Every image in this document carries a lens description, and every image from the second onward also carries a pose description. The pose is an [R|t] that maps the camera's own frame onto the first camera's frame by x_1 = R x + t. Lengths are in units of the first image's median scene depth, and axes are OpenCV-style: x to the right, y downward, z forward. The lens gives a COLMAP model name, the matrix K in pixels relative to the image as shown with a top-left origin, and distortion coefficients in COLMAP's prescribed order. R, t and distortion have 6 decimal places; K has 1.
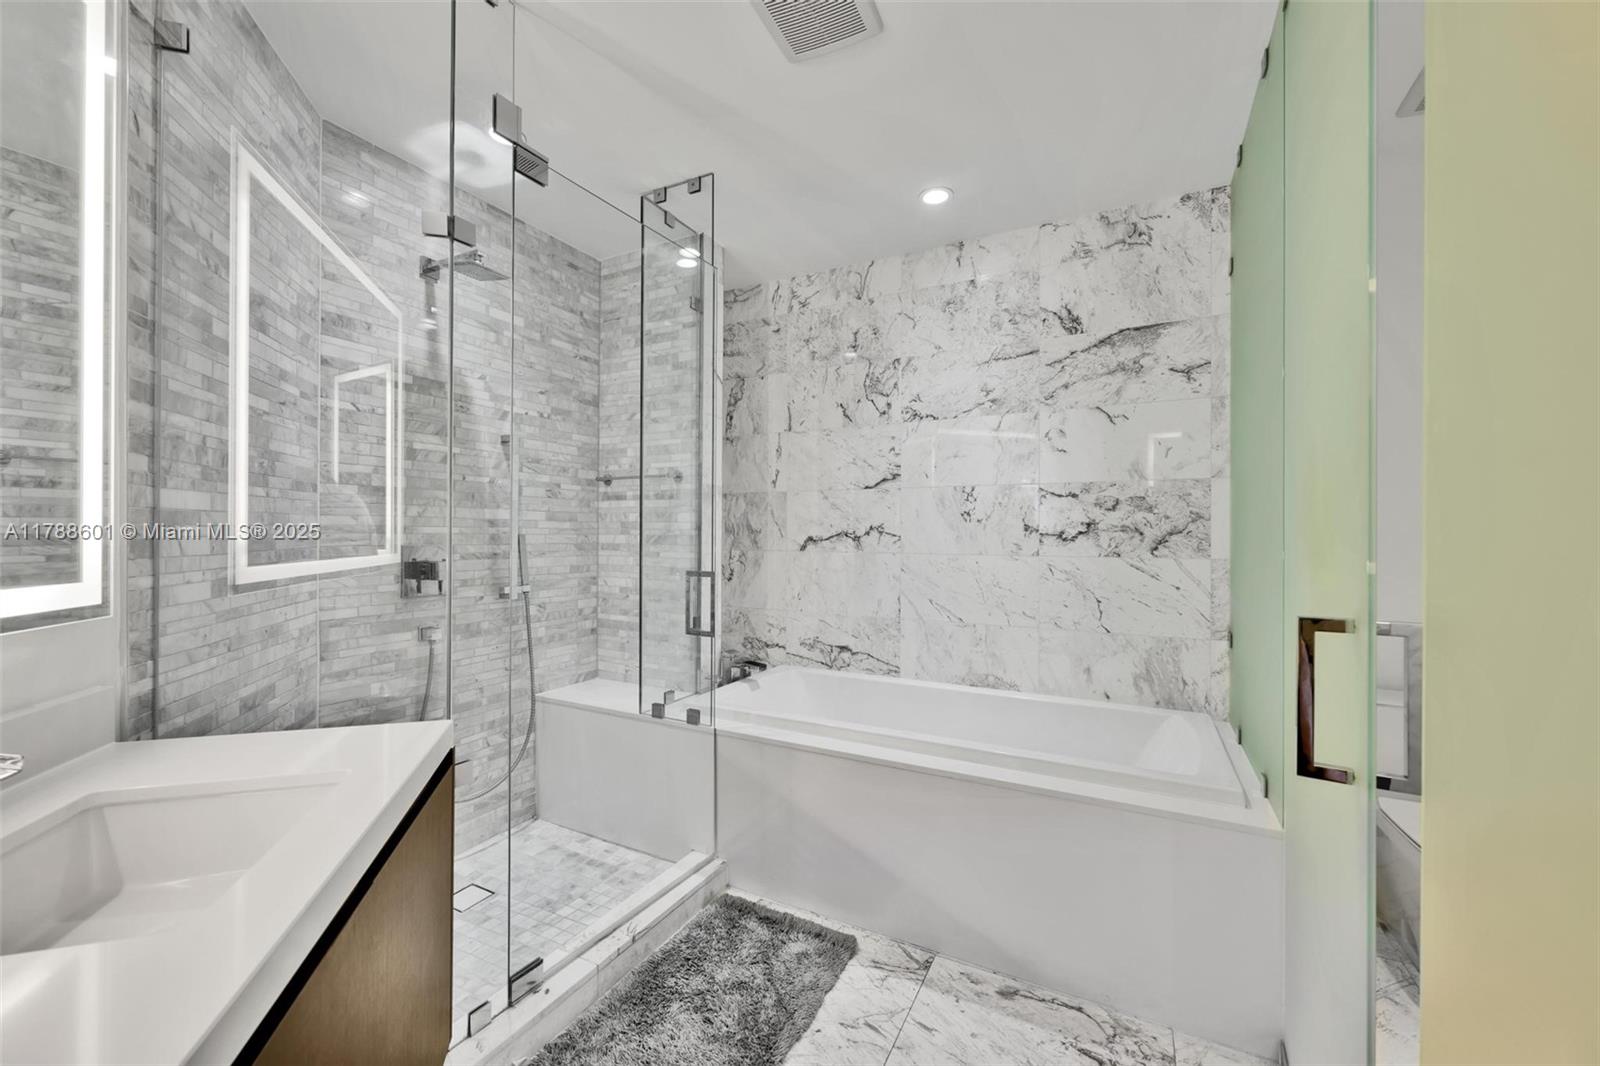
lens RADIAL K [[632.7, 0, 799.0], [0, 632.7, 533.8], [0, 0, 1]] dist [0.001084, -0.000206]
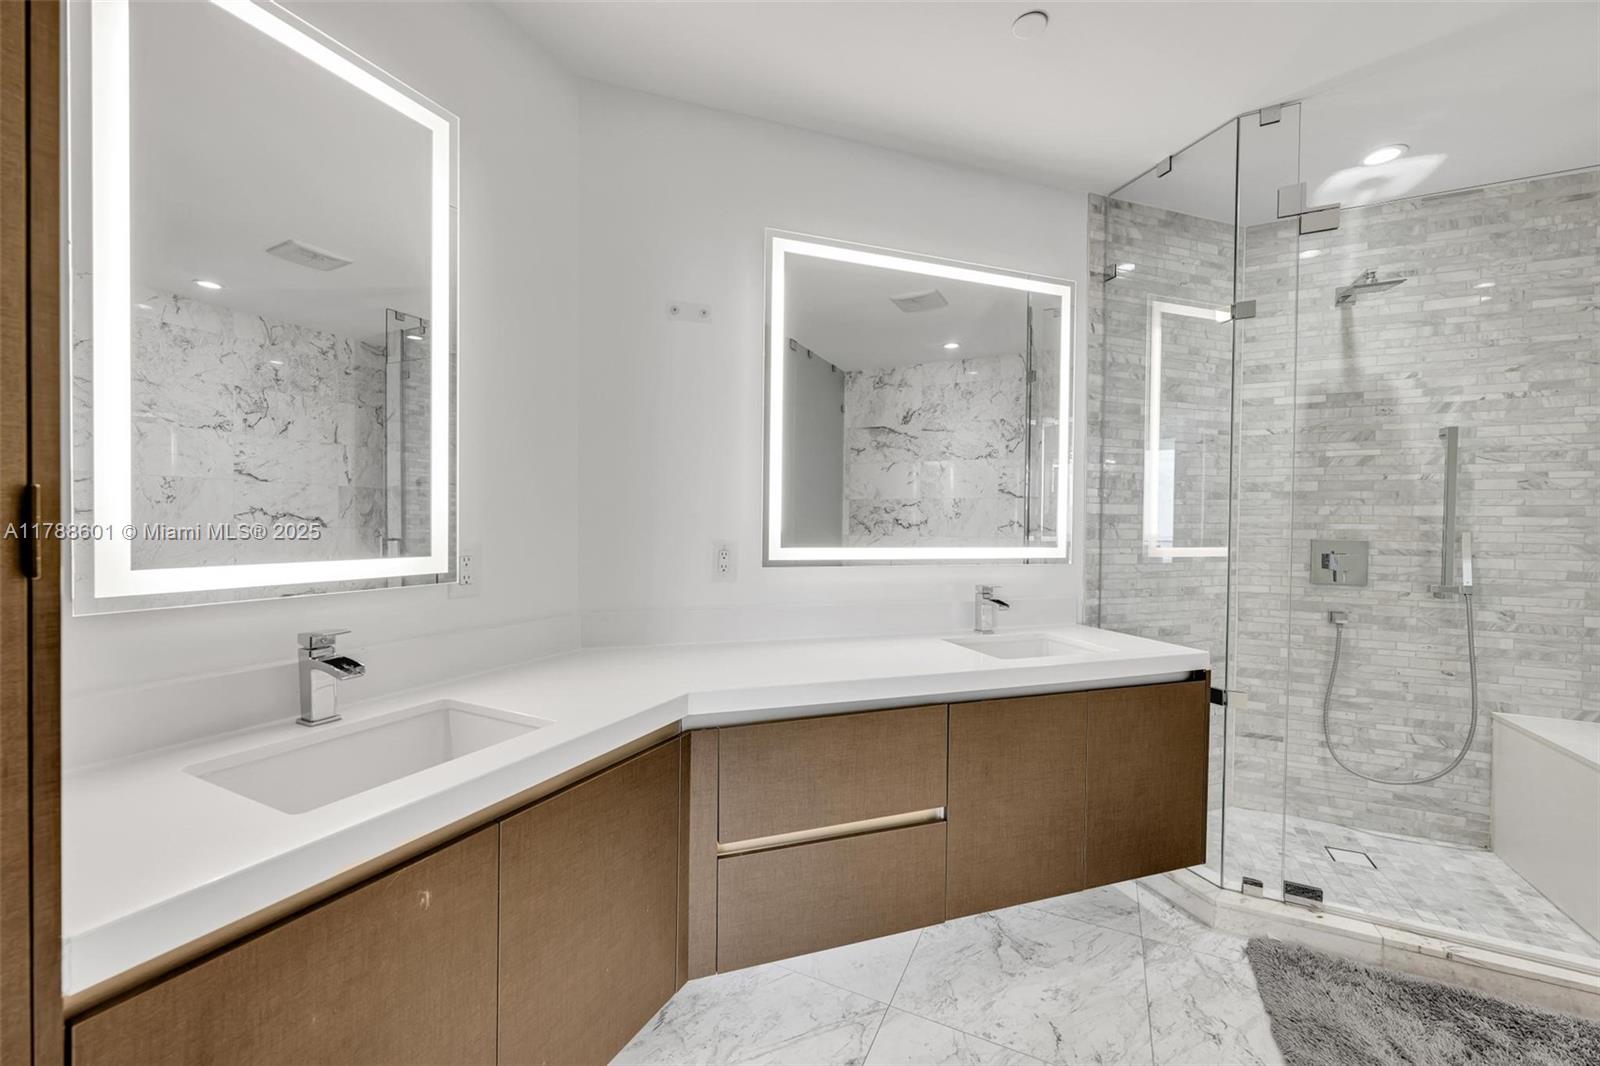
lens RADIAL K [[632.7, 0, 796.5], [0, 632.7, 532.4], [0, 0, 1]] dist [0.001084, -0.000206]
pose [[0.041346, 0.010336, -0.999091, 0.512748], [-0.011357, 0.999887, 0.009874, 0.004264], [0.999080, 0.010938, 0.041458, -0.020860]]
